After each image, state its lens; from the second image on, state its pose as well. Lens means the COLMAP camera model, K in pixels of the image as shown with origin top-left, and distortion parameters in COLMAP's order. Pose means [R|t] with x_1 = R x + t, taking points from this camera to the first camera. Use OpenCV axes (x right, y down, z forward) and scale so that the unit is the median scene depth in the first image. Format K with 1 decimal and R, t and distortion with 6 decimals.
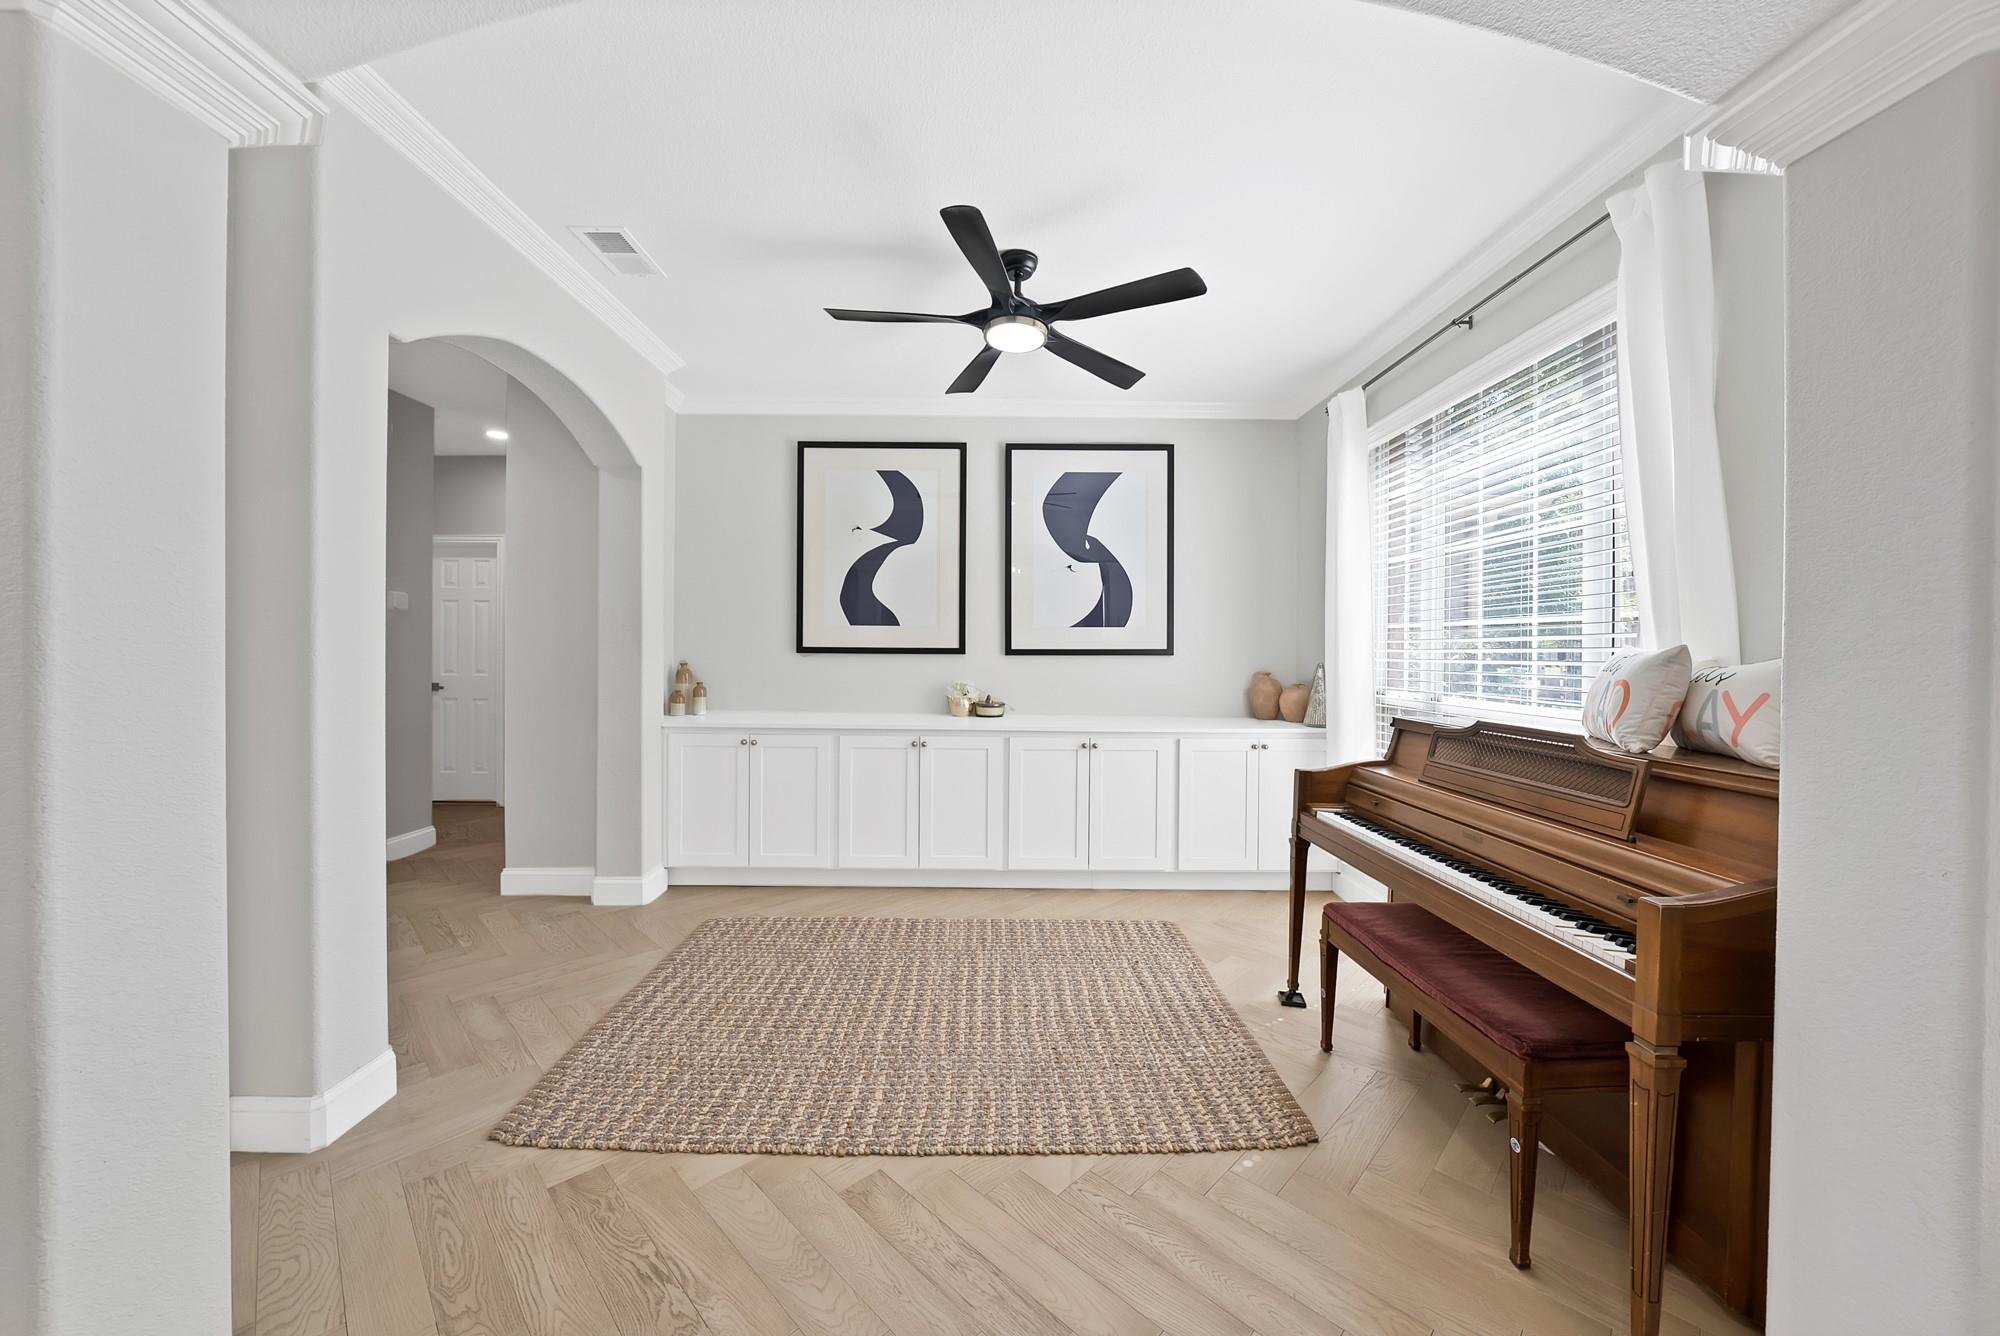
lens RADIAL K [[727.3, 0, 999.9], [0, 727.3, 654.2], [0, 0, 1]] dist [-0.018608, 0.001983]
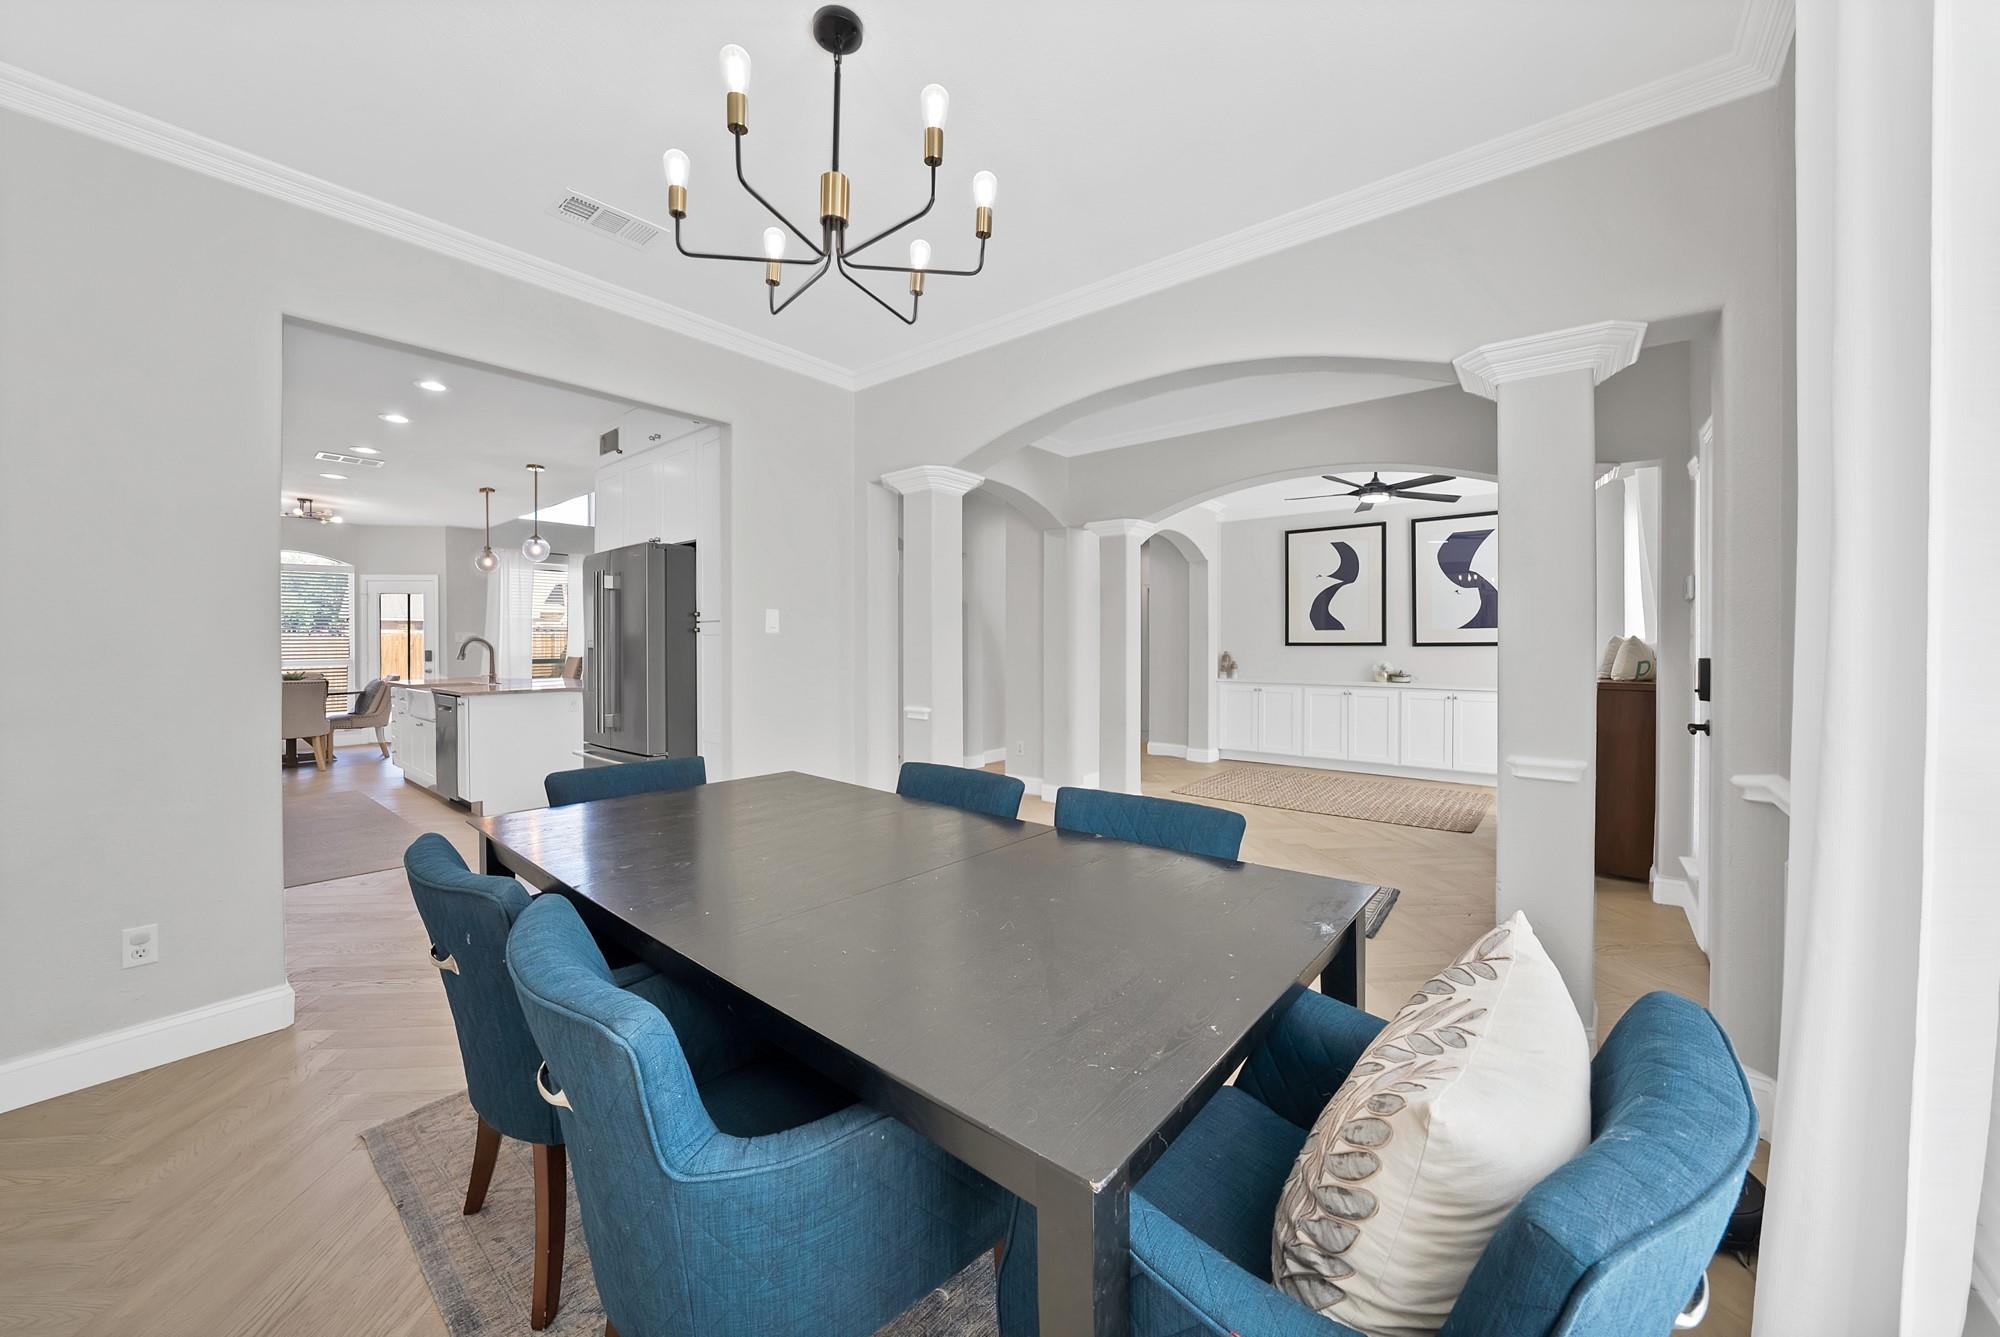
lens RADIAL K [[727.3, 0, 989.2], [0, 727.3, 649.9], [0, 0, 1]] dist [-0.018608, 0.001983]
pose [[0.751282, -0.005356, -0.659960, 0.442498], [-0.000196, 0.999965, -0.008338, 0.028213], [0.659982, 0.006394, 0.751254, -1.052788]]
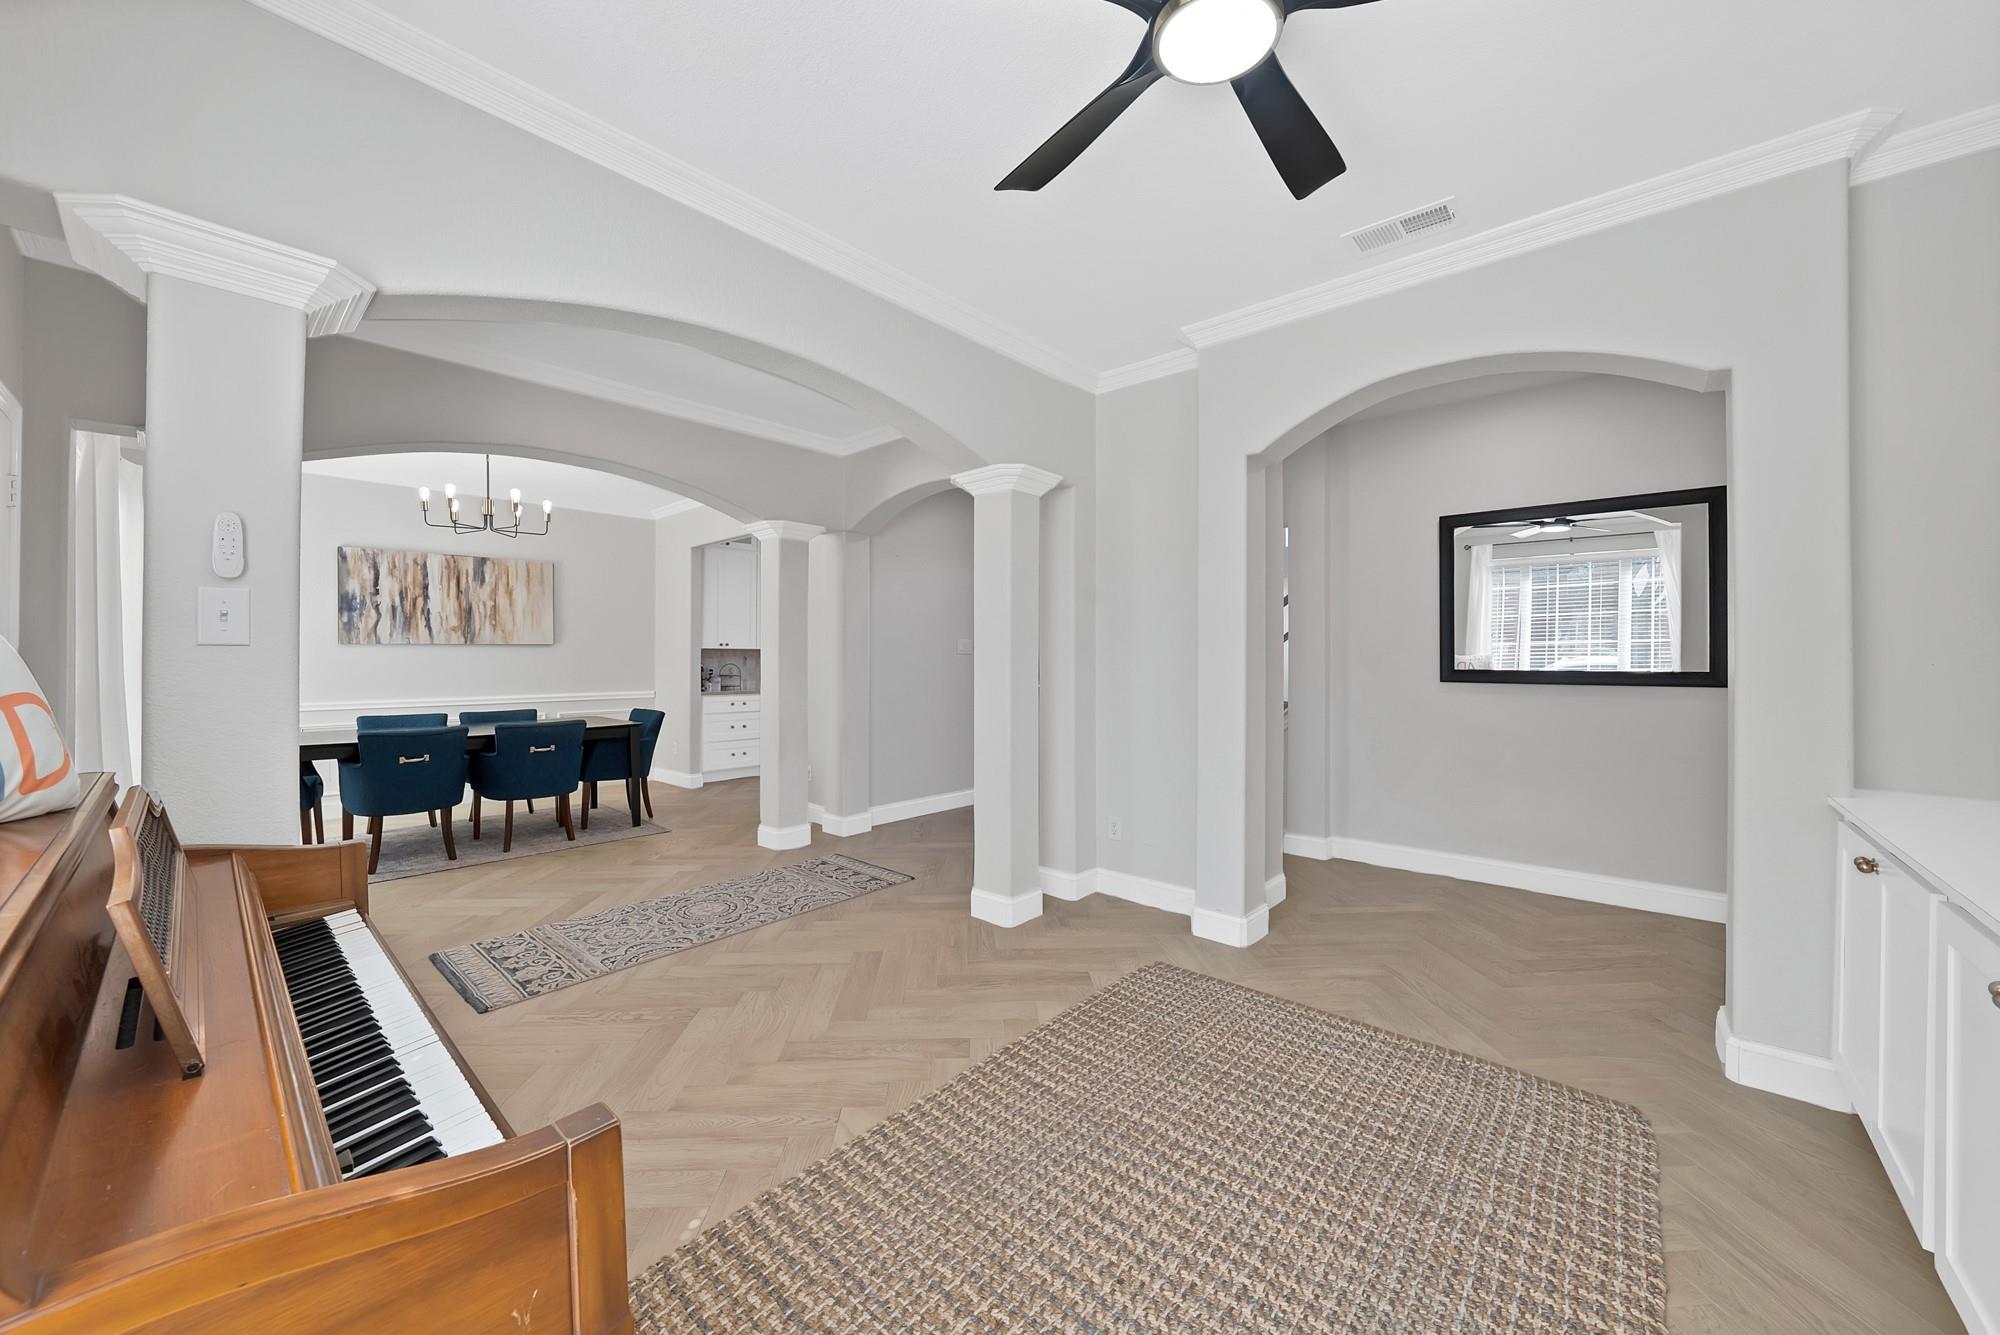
lens RADIAL K [[727.3, 0, 989.8], [0, 727.3, 661.1], [0, 0, 1]] dist [-0.018608, 0.001983]
pose [[-0.680396, -0.006383, -0.732817, 0.367135], [-0.015917, 0.999855, 0.006069, -0.000959], [0.732672, 0.015794, -0.680399, 0.913318]]
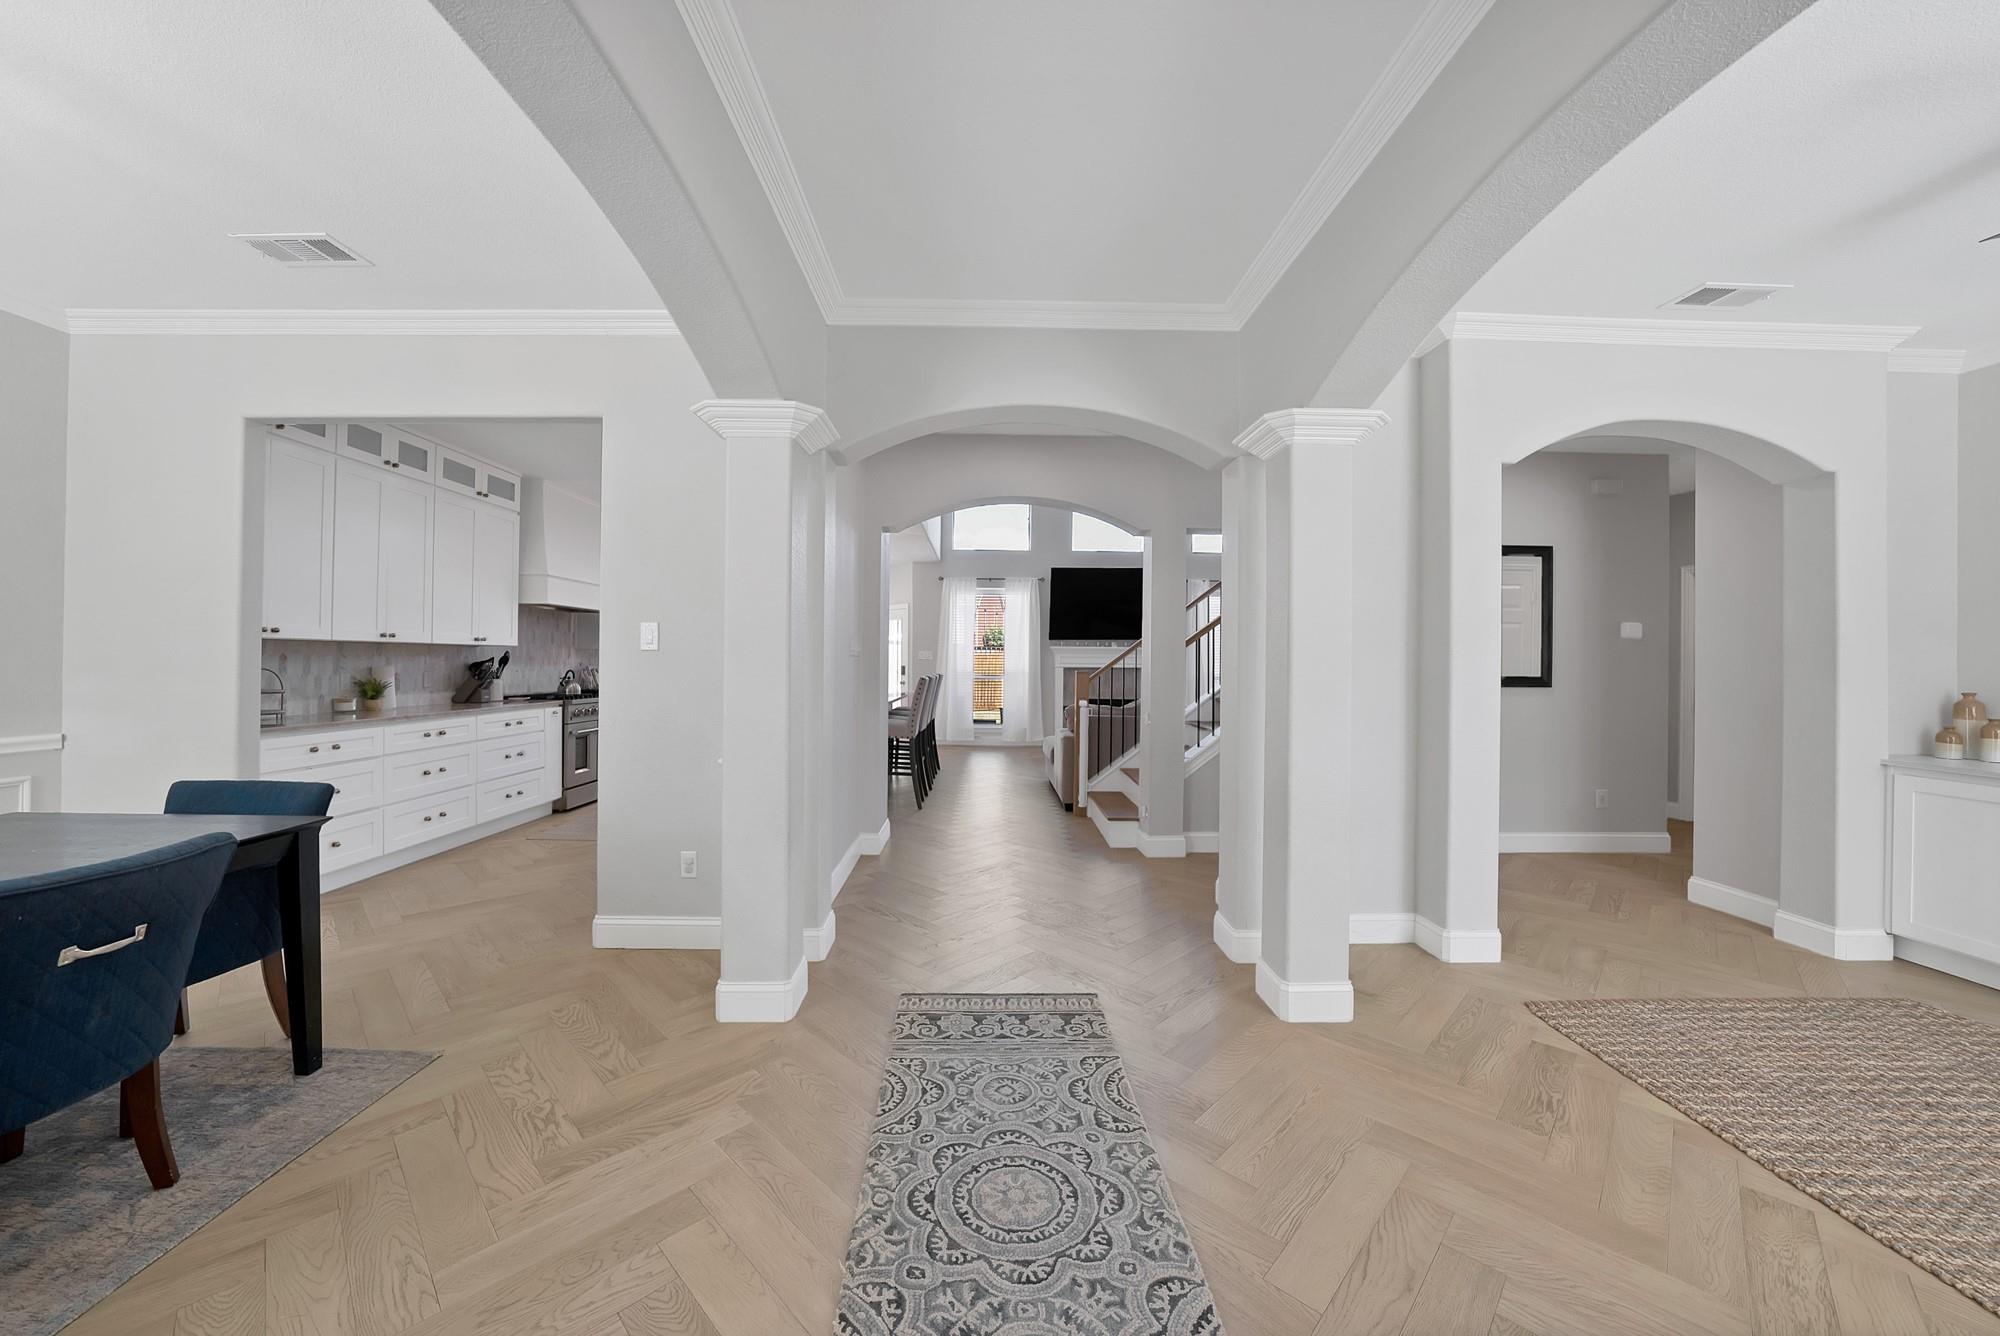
lens RADIAL K [[727.3, 0, 996.6], [0, 727.3, 661.0], [0, 0, 1]] dist [-0.018608, 0.001983]
pose [[0.006480, -0.009933, -0.999930, 0.372895], [-0.019996, 0.999749, -0.010061, 0.008322], [0.999779, 0.020060, 0.006280, -0.048484]]
